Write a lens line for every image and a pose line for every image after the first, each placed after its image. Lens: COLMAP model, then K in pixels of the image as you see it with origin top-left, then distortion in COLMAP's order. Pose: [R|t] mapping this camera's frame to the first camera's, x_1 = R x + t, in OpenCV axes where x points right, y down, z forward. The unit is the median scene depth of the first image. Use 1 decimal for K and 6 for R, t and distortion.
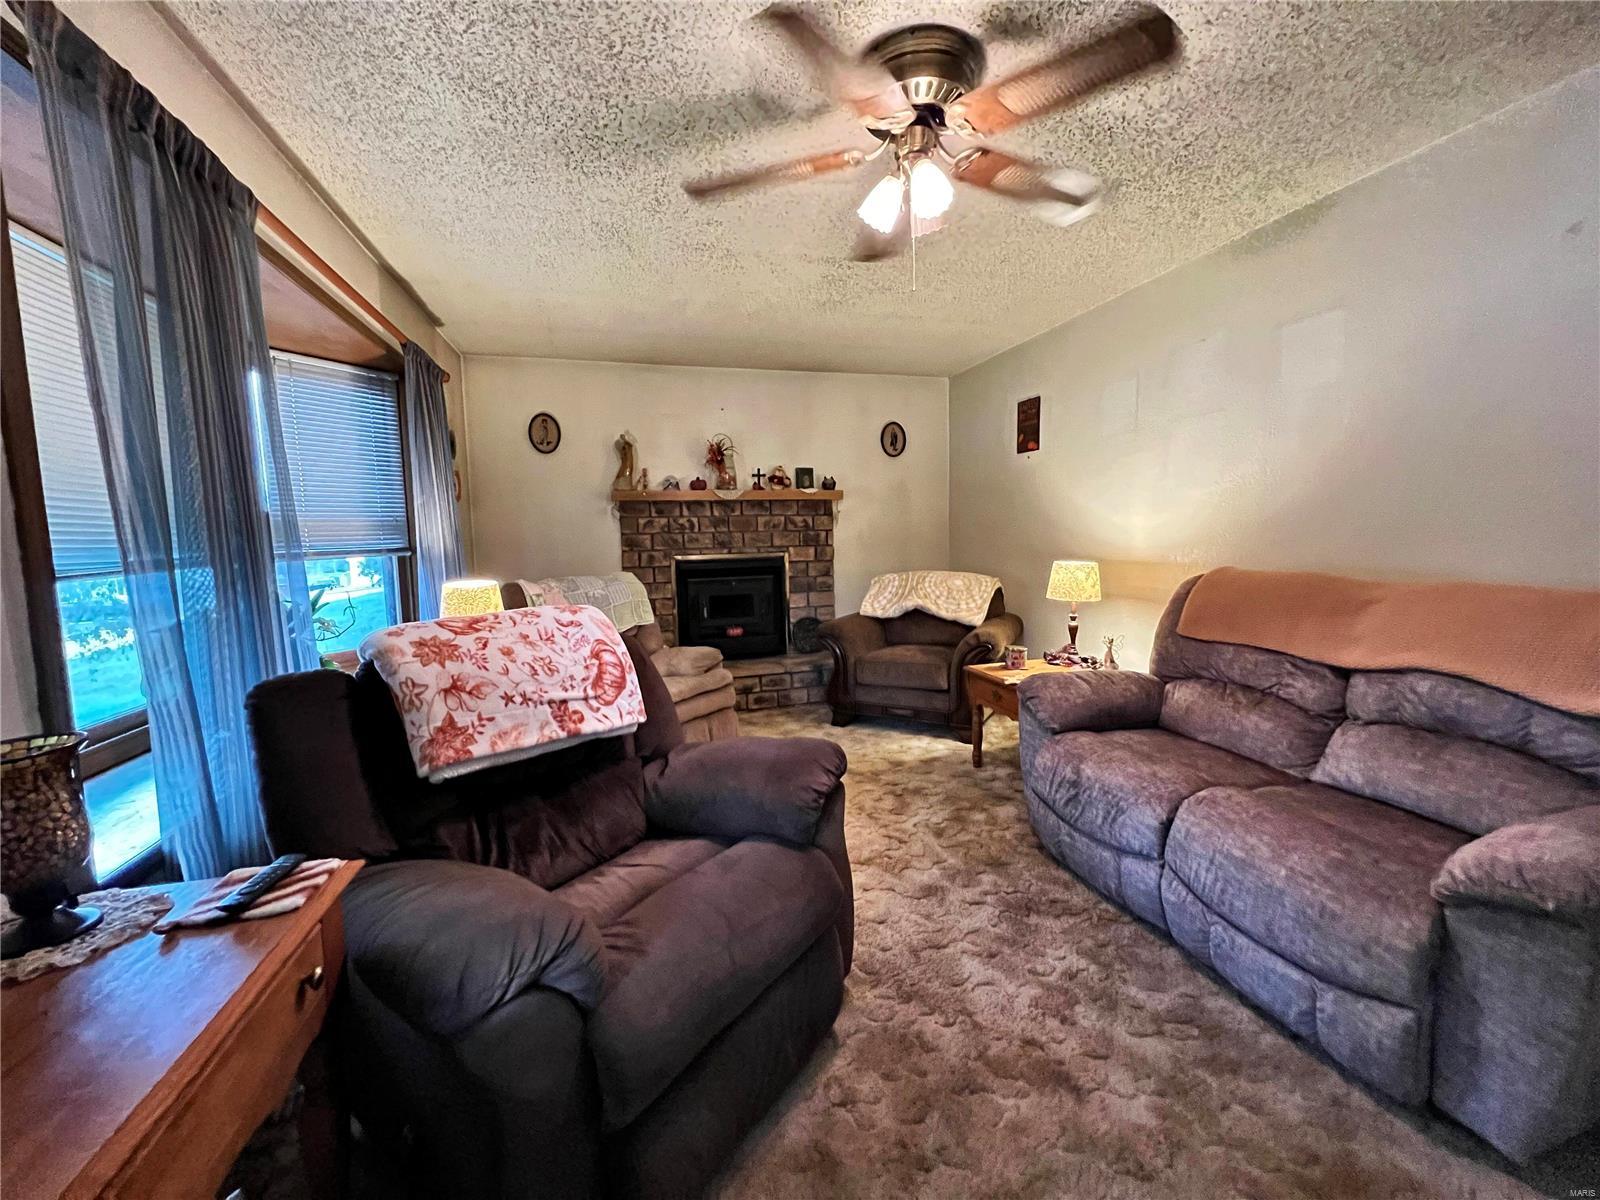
lens RADIAL K [[635.7, 0, 799.9], [0, 635.7, 603.0], [0, 0, 1]] dist [0.003947, -0.000607]
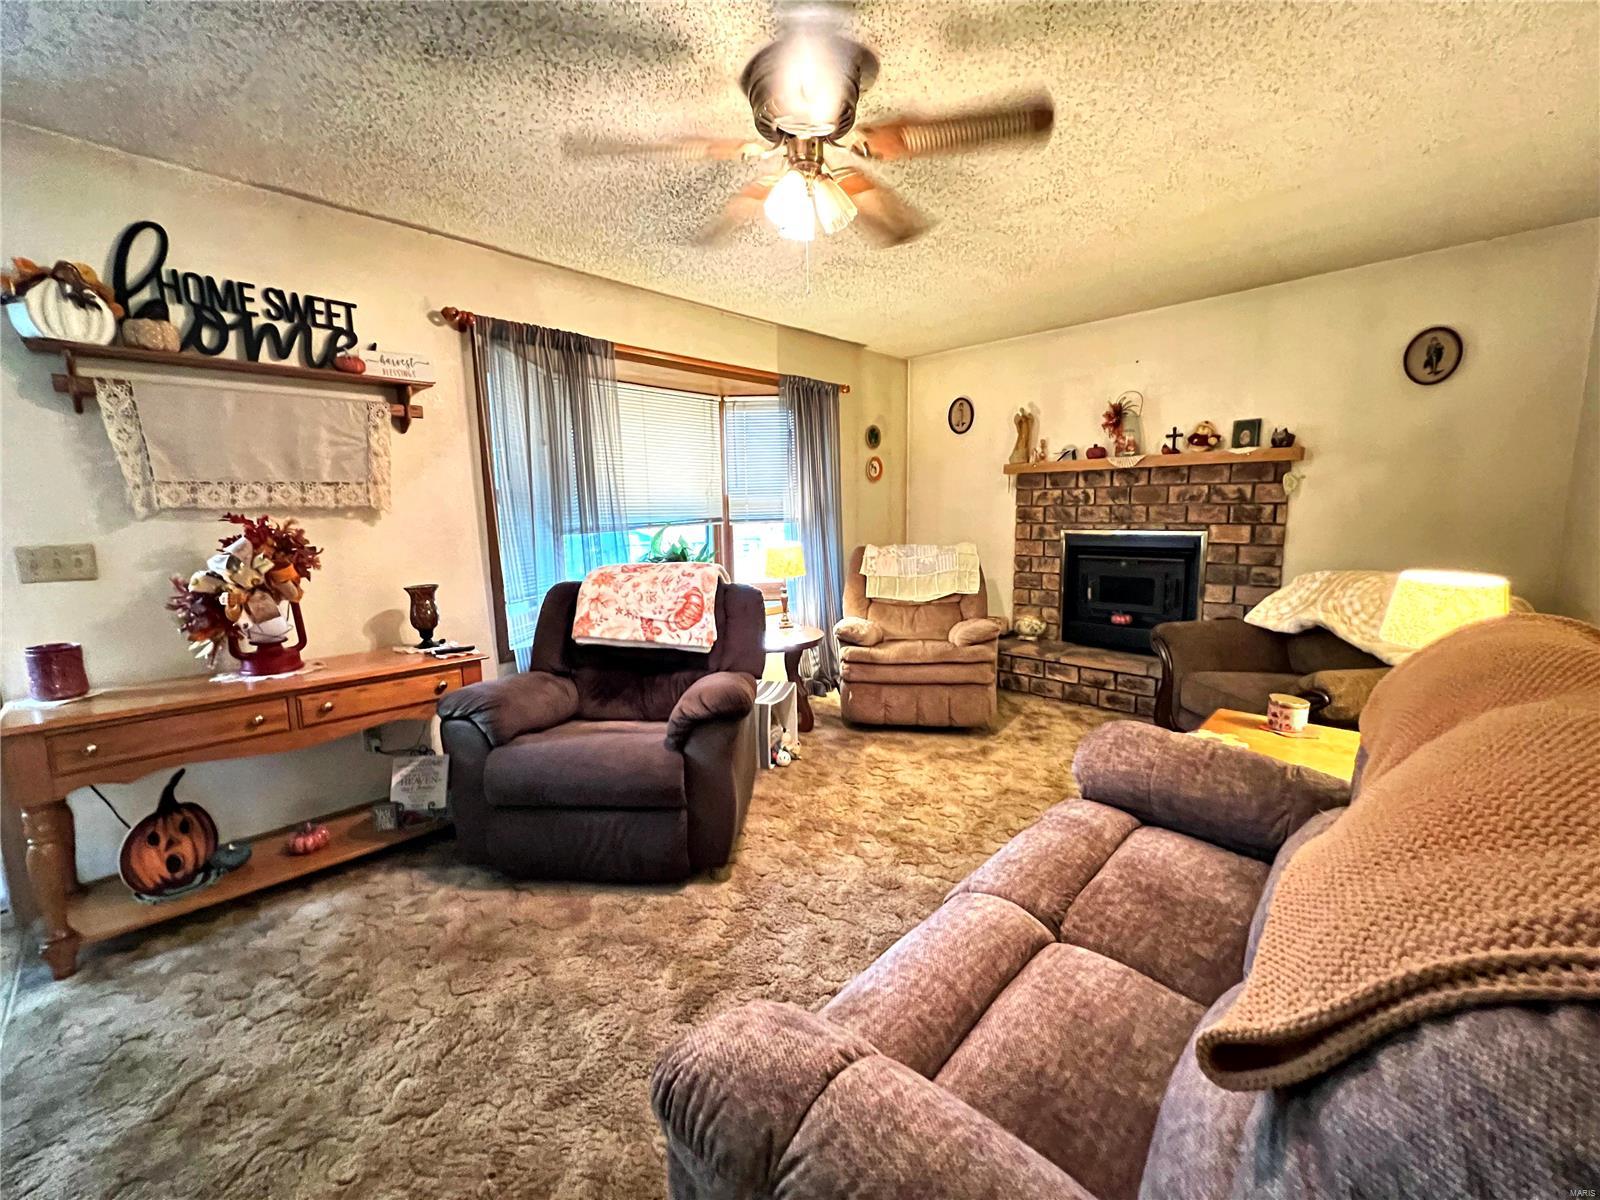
lens RADIAL K [[635.7, 0, 794.6], [0, 635.7, 600.2], [0, 0, 1]] dist [0.003947, -0.000607]
pose [[0.510487, 0.137961, -0.848746, 0.419582], [-0.088559, 0.990232, 0.107694, -0.036438], [0.855313, 0.020187, 0.517718, 0.163065]]
